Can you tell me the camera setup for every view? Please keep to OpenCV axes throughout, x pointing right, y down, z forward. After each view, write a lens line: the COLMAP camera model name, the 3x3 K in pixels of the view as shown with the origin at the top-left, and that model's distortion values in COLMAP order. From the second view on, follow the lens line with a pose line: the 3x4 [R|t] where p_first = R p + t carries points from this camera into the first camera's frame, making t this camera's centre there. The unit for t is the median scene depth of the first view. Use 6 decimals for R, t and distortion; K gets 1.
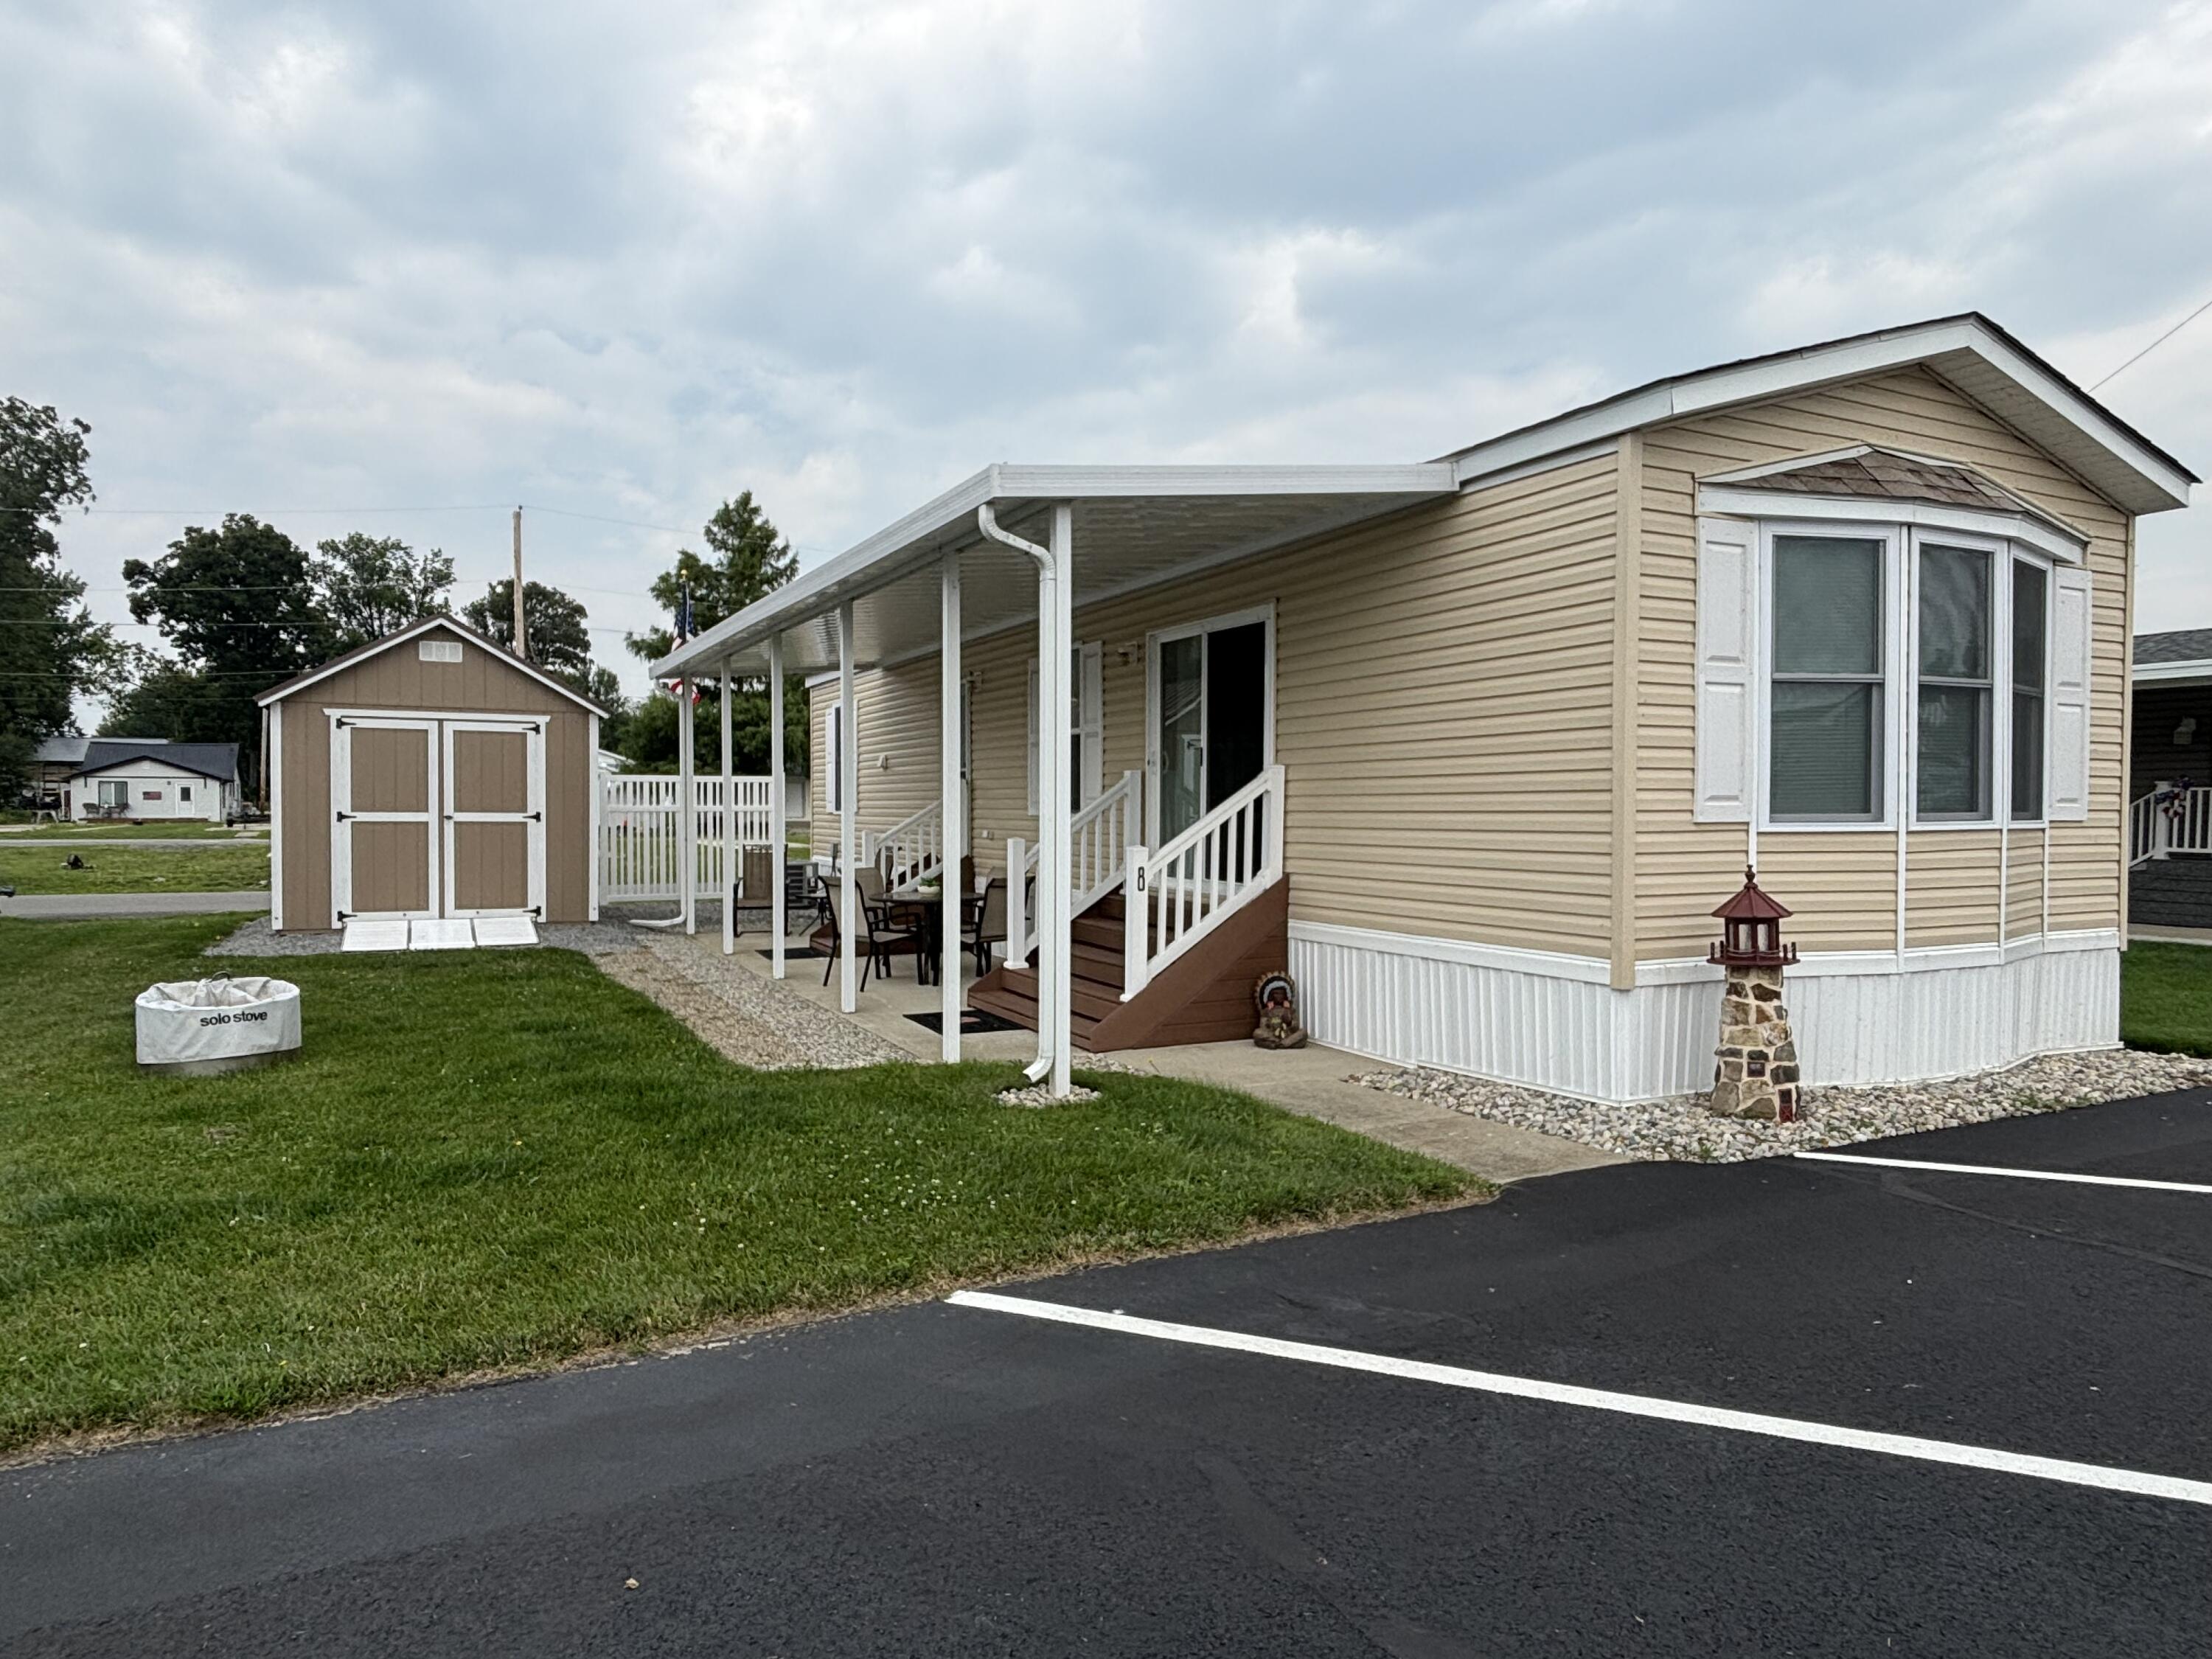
lens RADIAL K [[1398.4, 0, 1111.8], [0, 1398.4, 843.7], [0, 0, 1]] dist [0.021155, -0.005536]
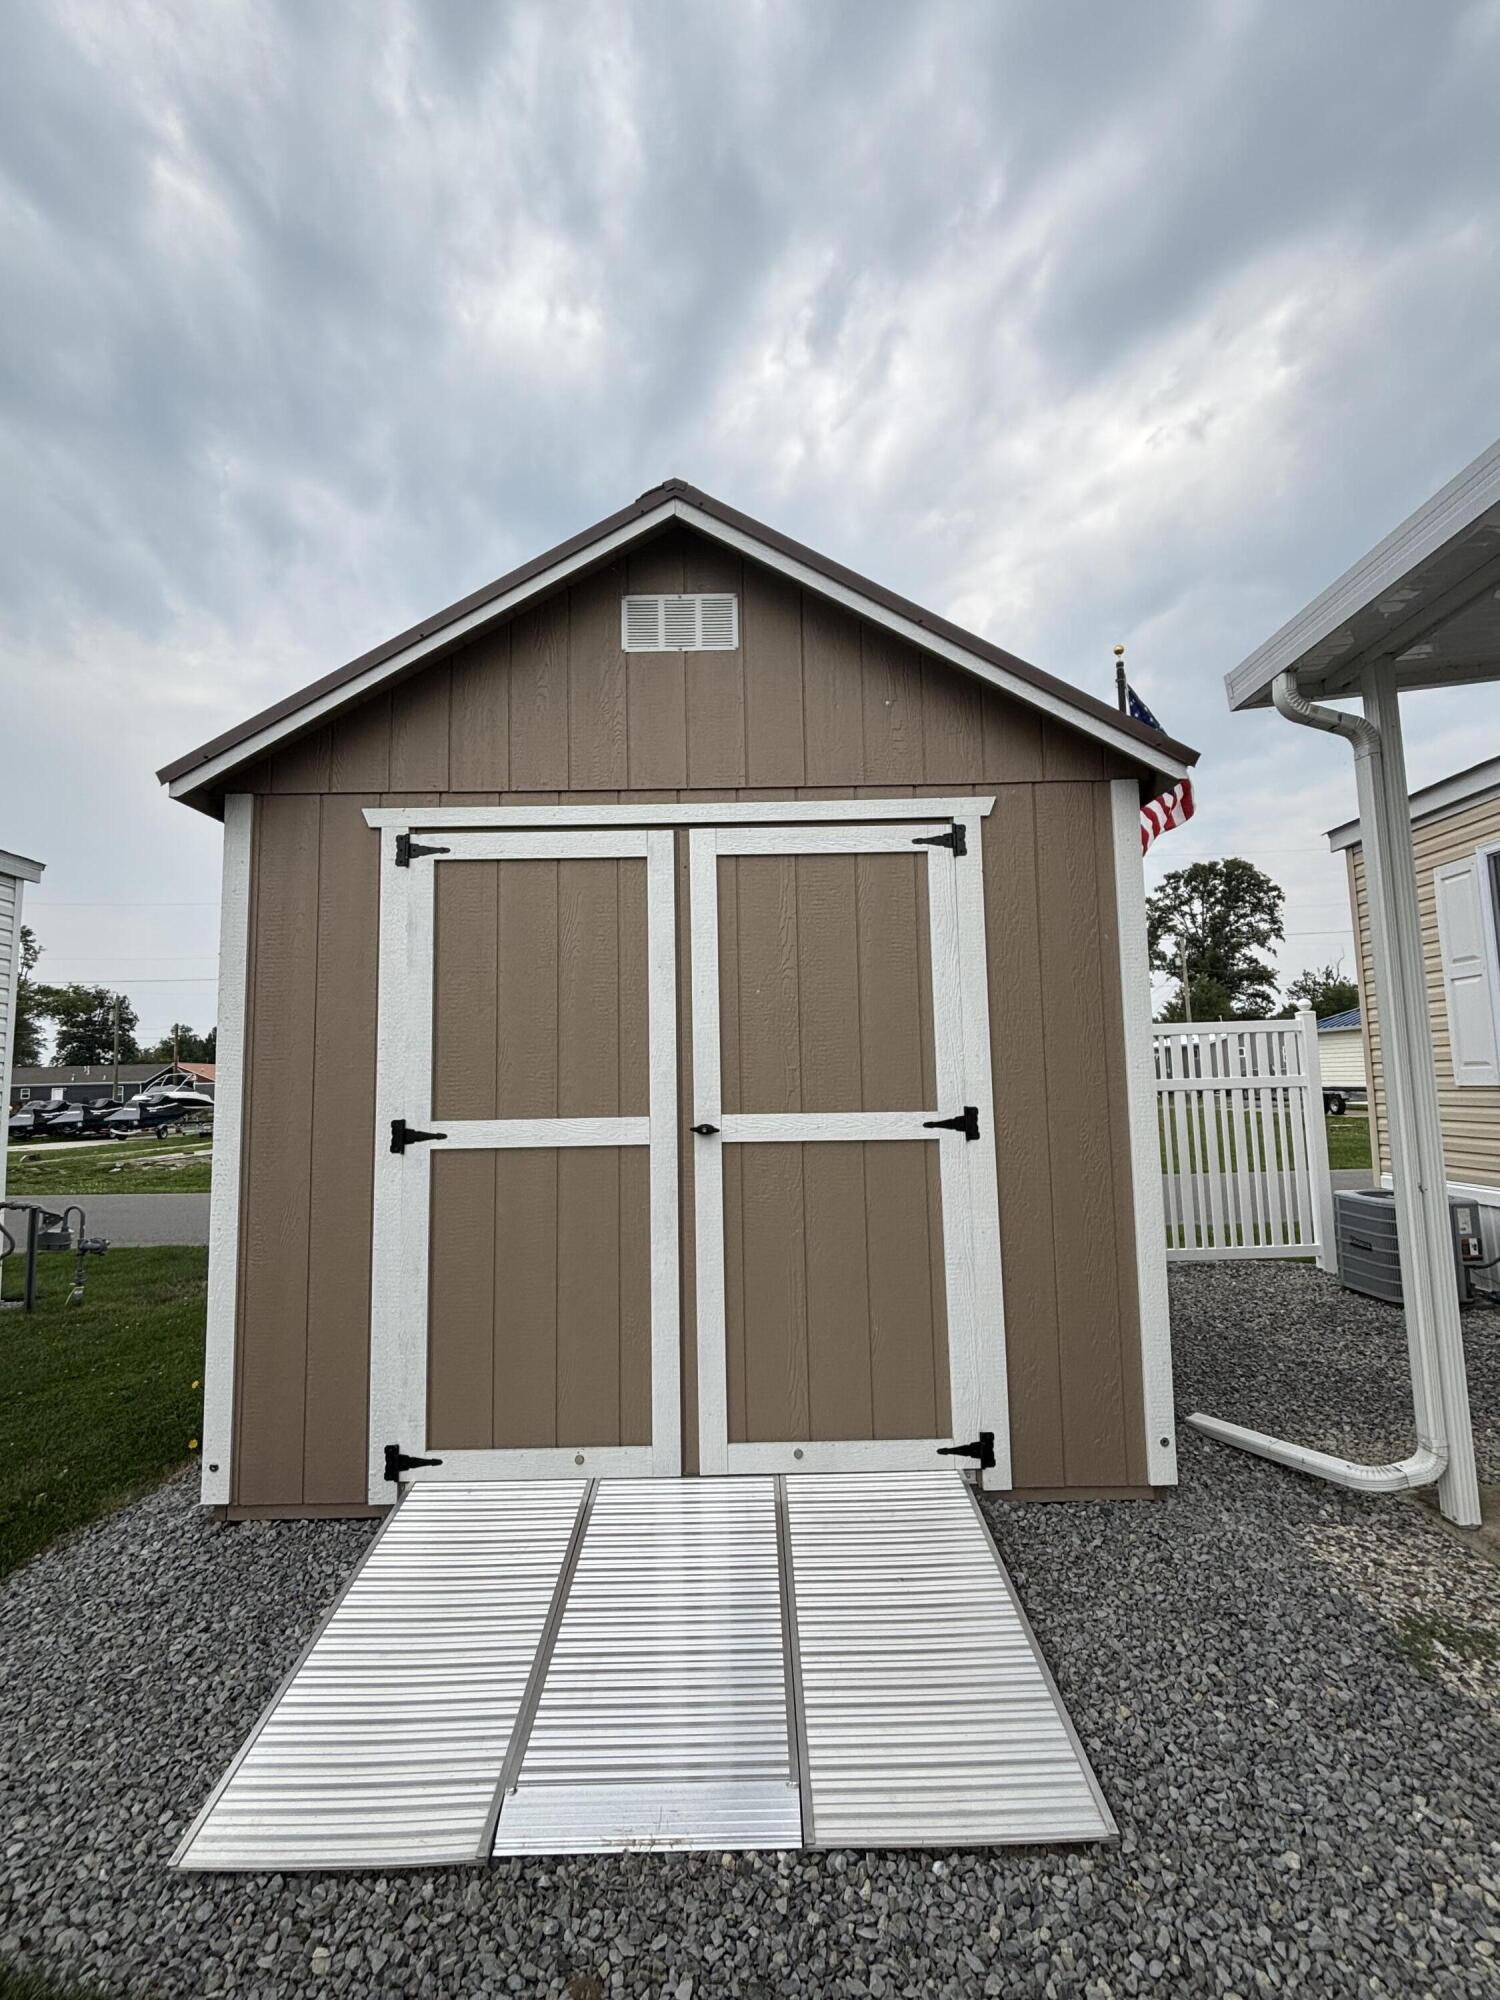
lens RADIAL K [[910.2, 0, 746.1], [0, 910.2, 991.6], [0, 0, 1]] dist [-0.004357, 0.000503]
pose [[0.892721, -0.071563, -0.444891, -0.093057], [0.014532, 0.991367, -0.130306, -0.005740], [0.450375, 0.109862, 0.886054, 0.205491]]
